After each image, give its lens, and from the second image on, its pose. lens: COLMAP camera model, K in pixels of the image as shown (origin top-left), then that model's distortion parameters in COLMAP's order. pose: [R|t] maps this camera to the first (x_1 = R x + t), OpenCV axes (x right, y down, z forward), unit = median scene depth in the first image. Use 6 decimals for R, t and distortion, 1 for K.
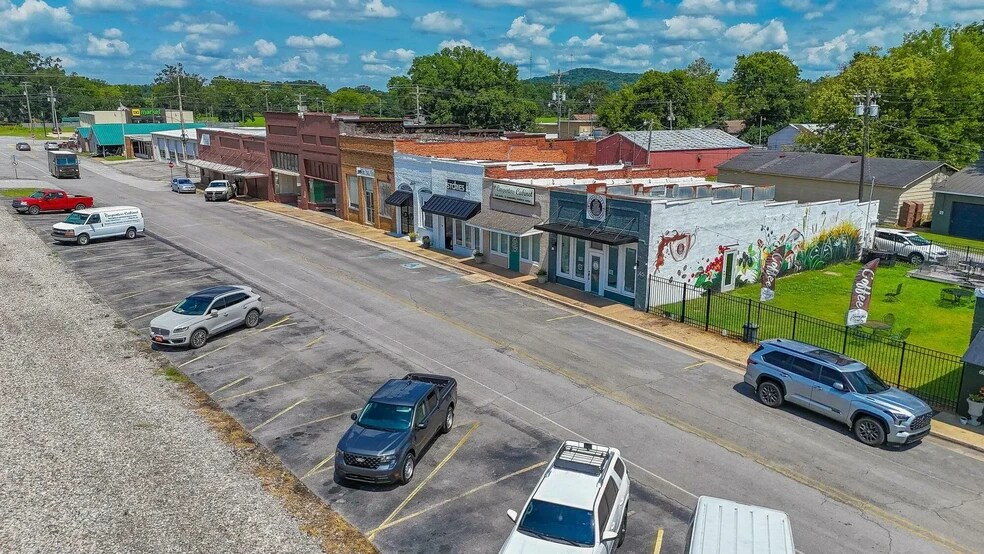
lens RADIAL K [[724.5, 0, 498.0], [0, 724.5, 277.1], [0, 0, 1]] dist [0.073778, -0.076564]
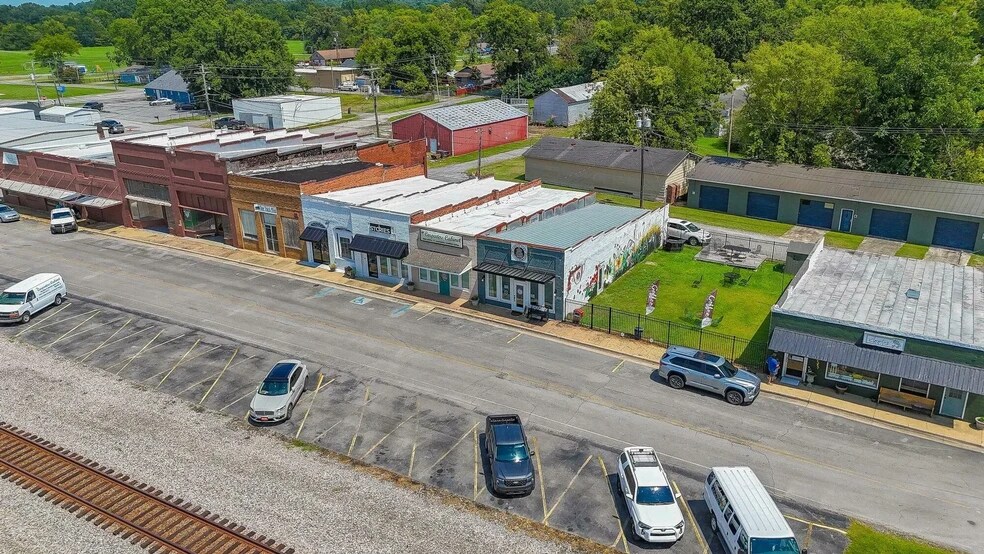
lens RADIAL K [[724.5, 0, 498.7], [0, 724.5, 275.6], [0, 0, 1]] dist [0.073778, -0.076564]
pose [[0.929432, -0.143545, 0.339929, -0.364840], [0.103334, 0.985623, 0.133672, -0.232056], [-0.354230, -0.089113, 0.930903, -0.276945]]
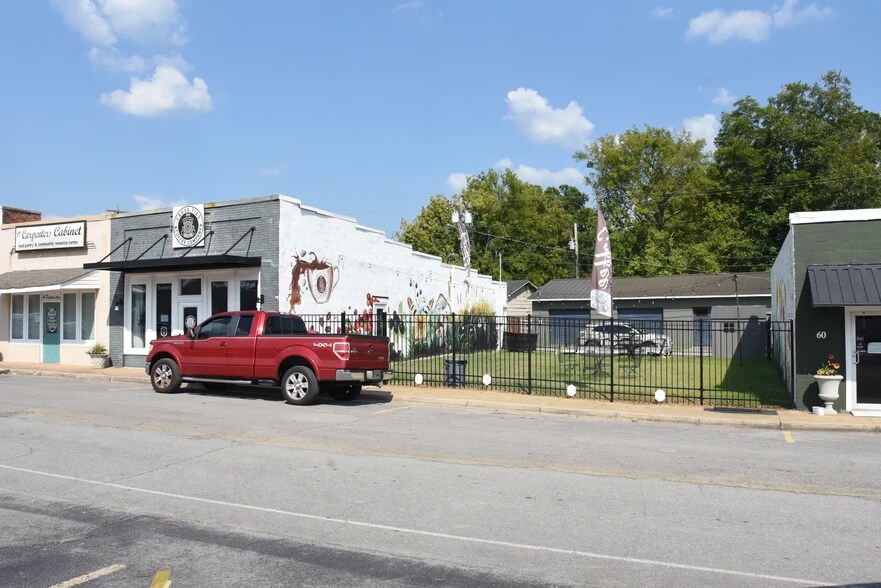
lens RADIAL K [[715.0, 0, 411.6], [0, 715.0, 298.3], [0, 0, 1]] dist [-0.093994, 0.013207]
pose [[0.887342, 0.005429, 0.461080, 0.023498], [0.116380, 0.964922, -0.235333, 0.125271], [-0.446184, 0.262481, 0.855584, 0.384932]]
